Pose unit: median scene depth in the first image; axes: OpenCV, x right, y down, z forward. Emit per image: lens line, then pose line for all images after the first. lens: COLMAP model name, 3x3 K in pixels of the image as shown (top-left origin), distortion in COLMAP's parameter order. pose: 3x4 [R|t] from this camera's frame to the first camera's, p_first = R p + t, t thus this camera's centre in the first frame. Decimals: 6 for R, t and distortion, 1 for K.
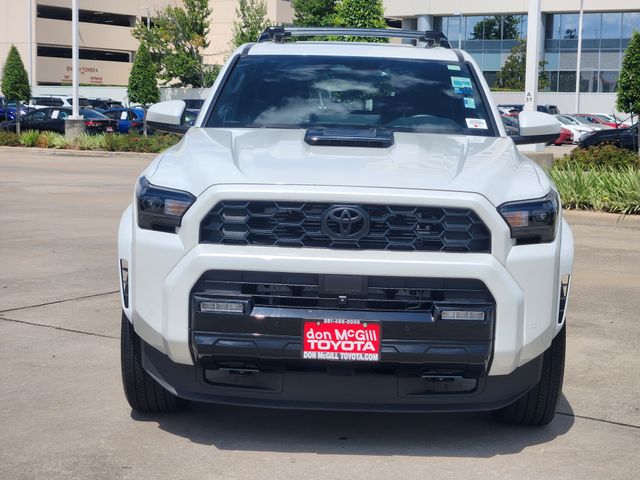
lens RADIAL K [[1197.2, 0, 320.0], [0, 1197.2, 240.0], [0, 0, 1]] dist [-0.579681, 3.448580]
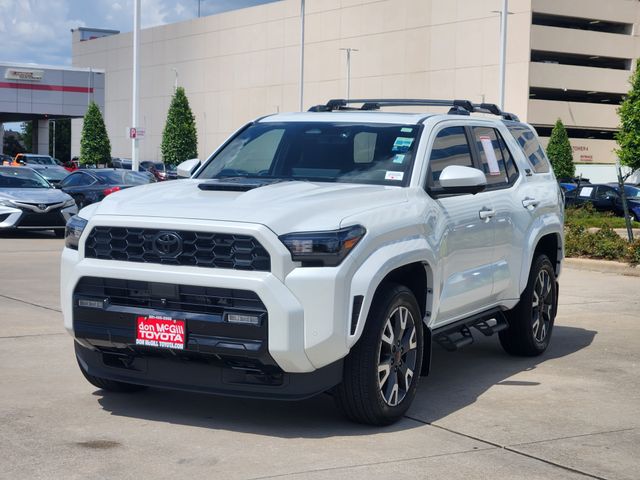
lens RADIAL K [[1153.8, 0, 320.0], [0, 1153.8, 240.0], [0, 0, 1]] dist [-0.243360, 2.346215]
pose [[0.908033, 0.021248, -0.418359, 0.716355], [-0.048506, 0.997328, -0.054627, 0.042742], [0.416080, 0.069896, 0.906638, -0.100411]]
